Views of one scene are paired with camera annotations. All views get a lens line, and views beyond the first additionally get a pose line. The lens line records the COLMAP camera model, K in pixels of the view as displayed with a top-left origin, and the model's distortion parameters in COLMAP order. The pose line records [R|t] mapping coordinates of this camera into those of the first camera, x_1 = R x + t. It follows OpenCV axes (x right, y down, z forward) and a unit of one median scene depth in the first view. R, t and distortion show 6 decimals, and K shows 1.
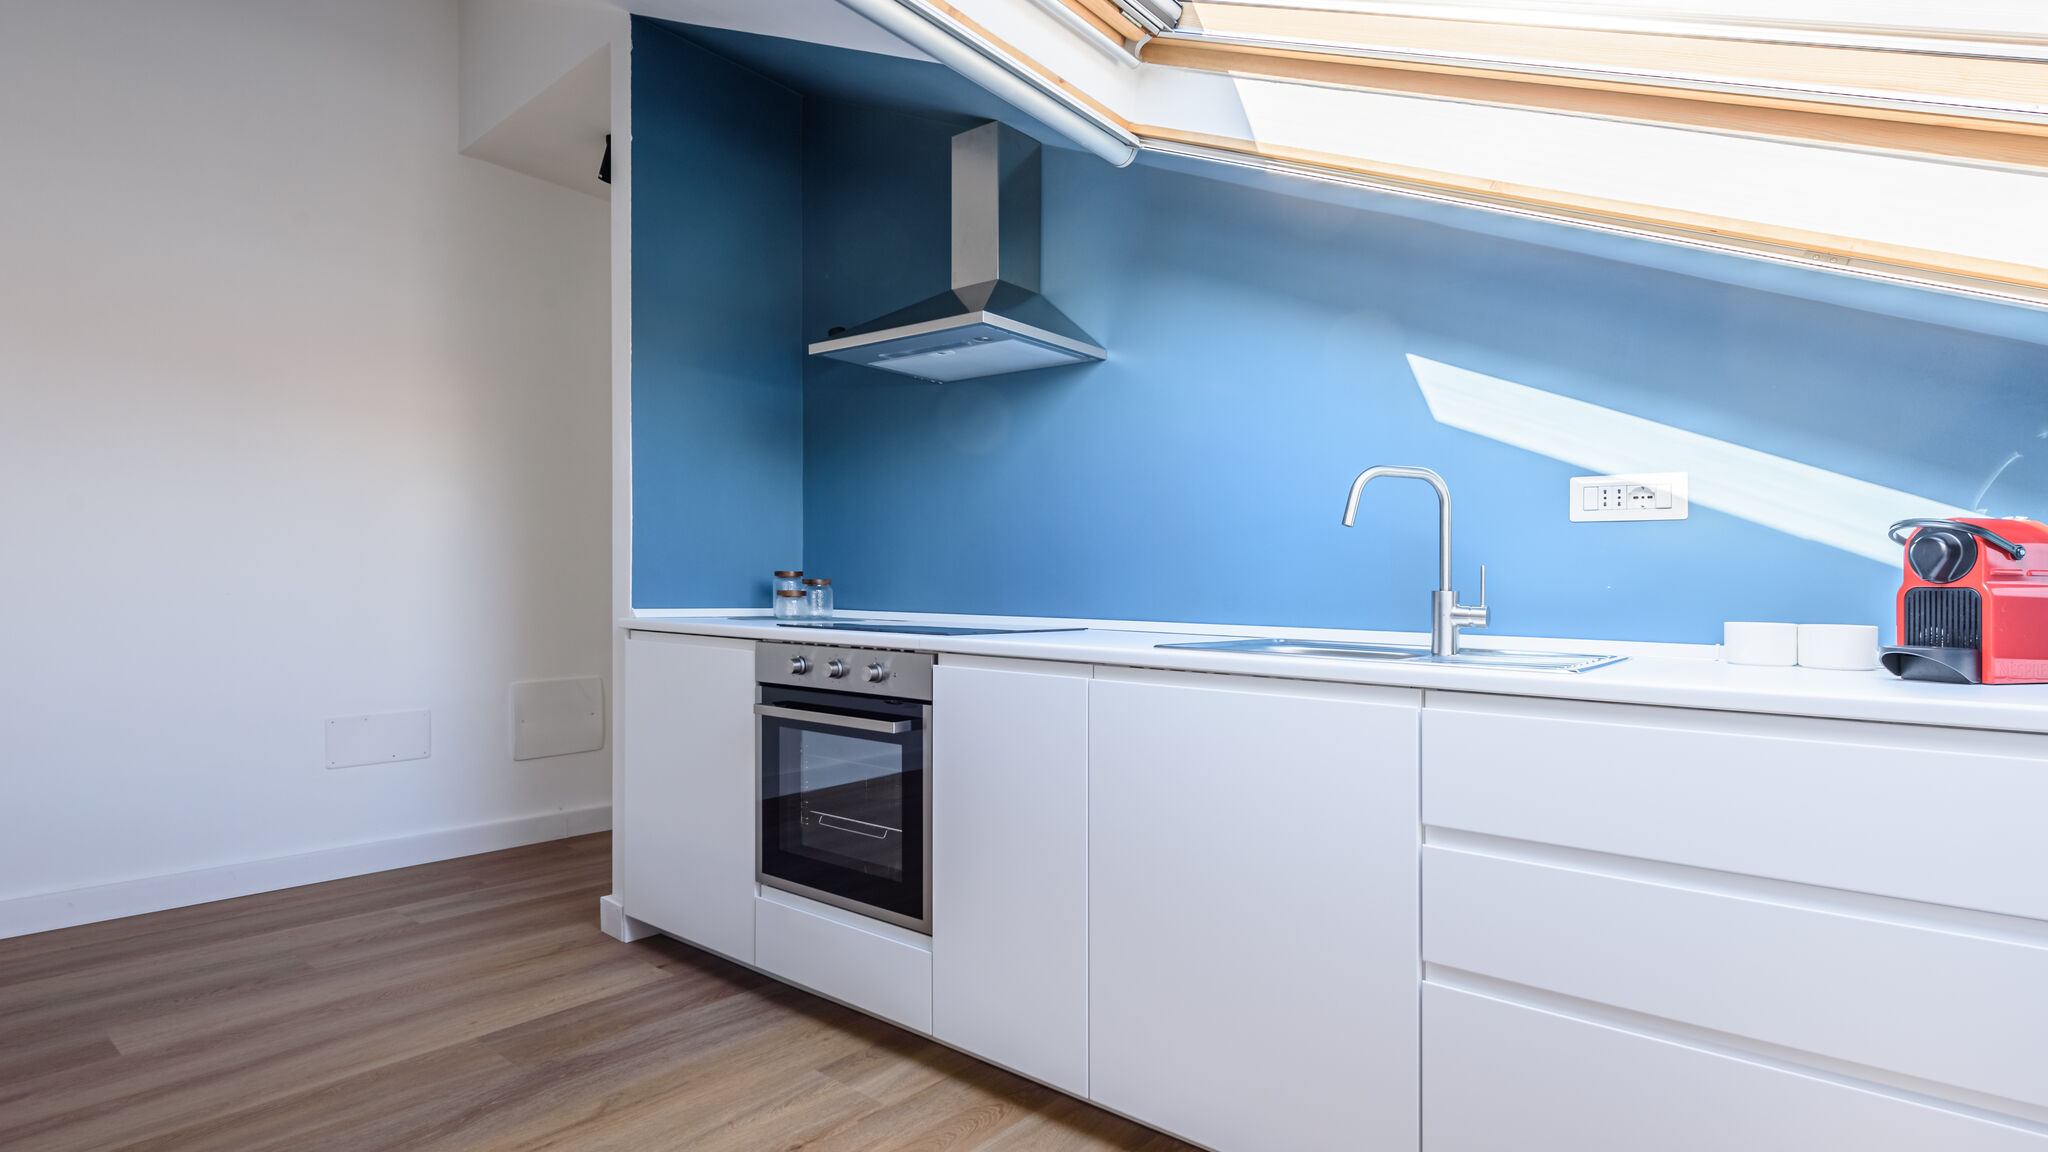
lens RADIAL K [[1034.0, 0, 1026.8], [0, 1034.0, 582.8], [0, 0, 1]] dist [0.002459, 0.000481]
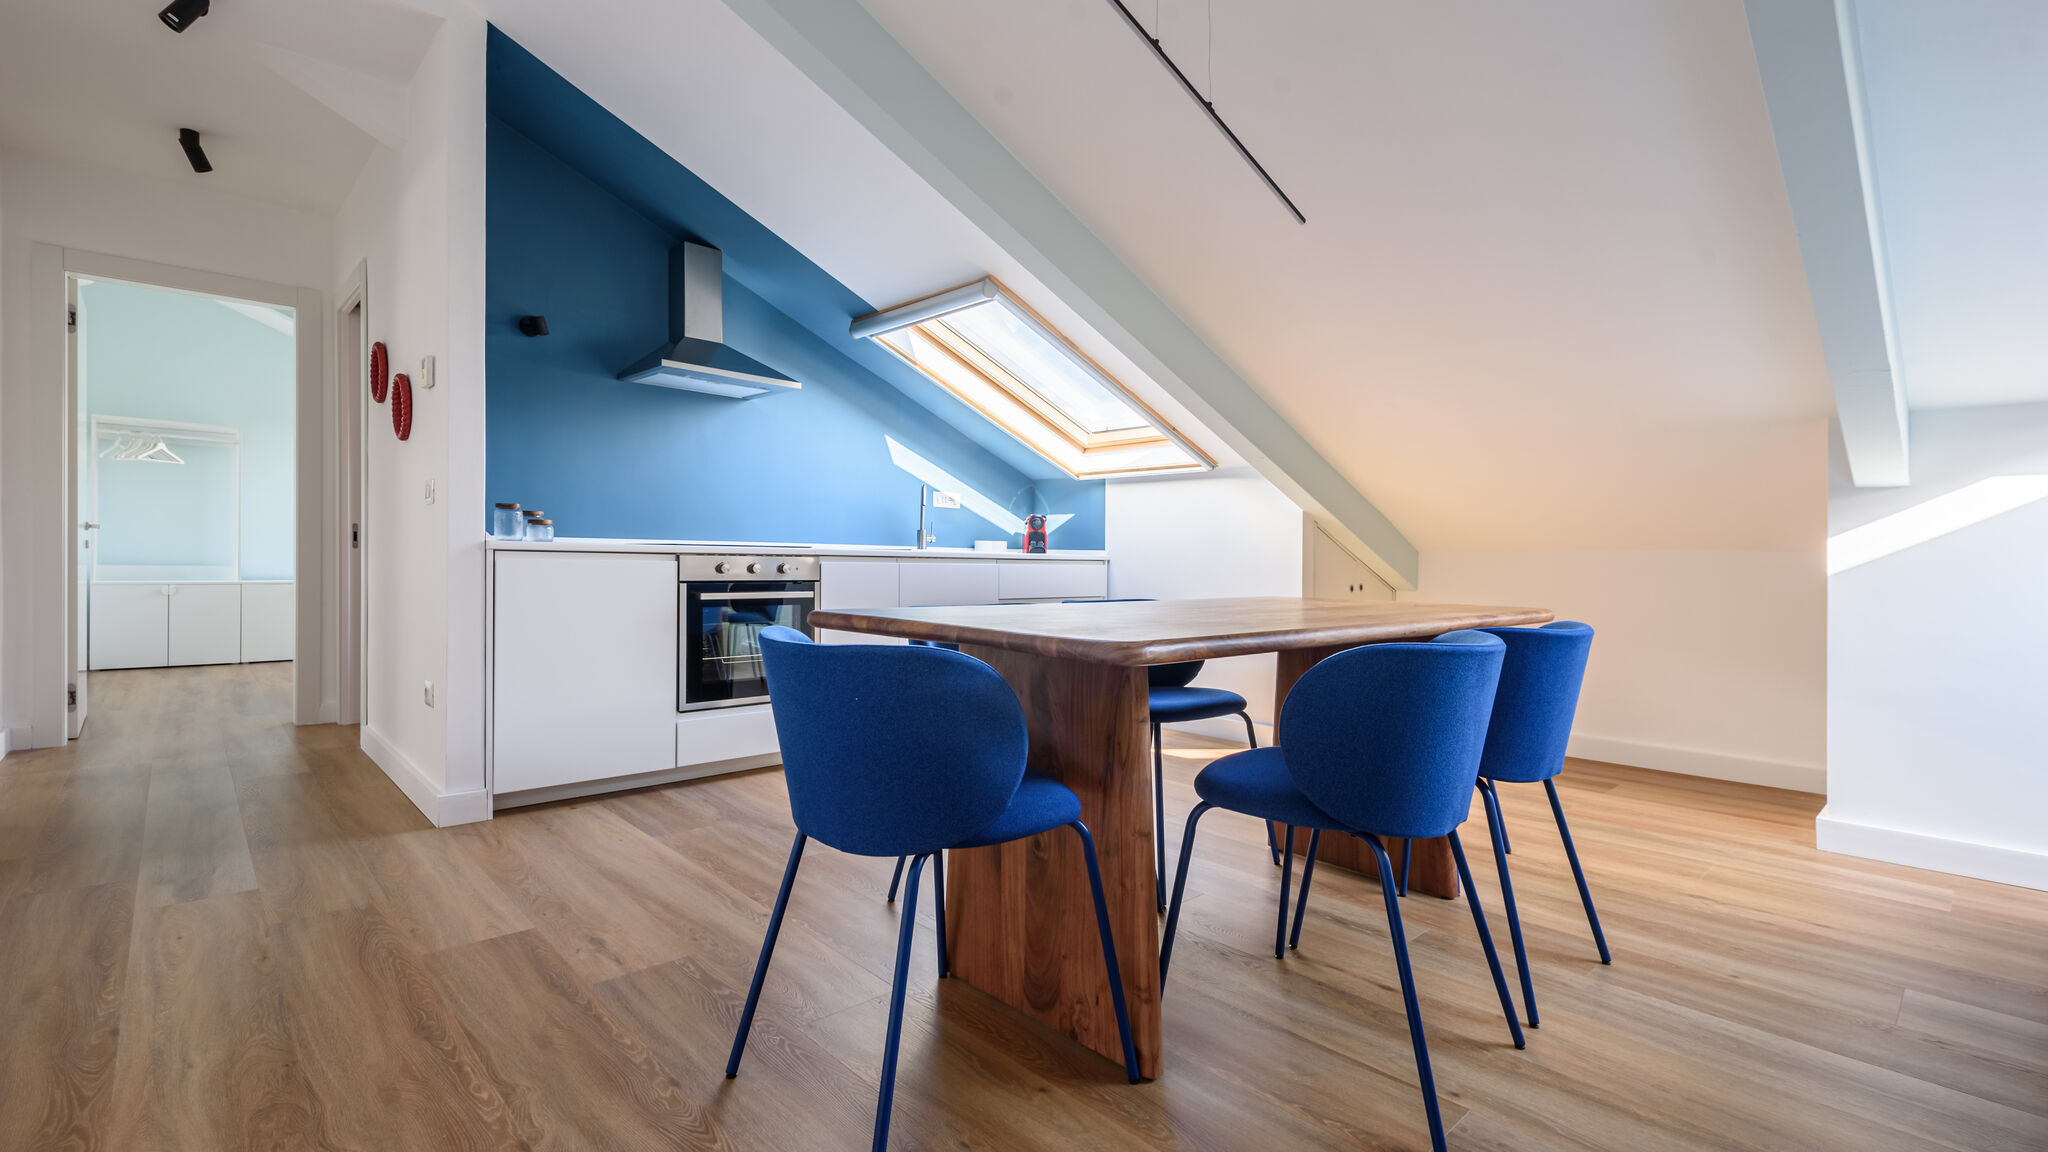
lens RADIAL K [[903.8, 0, 1014.8], [0, 903.8, 566.0], [0, 0, 1]] dist [0.004693, -0.000374]
pose [[0.137901, -0.016054, 0.990316, -1.778582], [-0.019982, 0.999620, 0.018987, 0.047649], [-0.990244, -0.022407, 0.137528, 0.387953]]
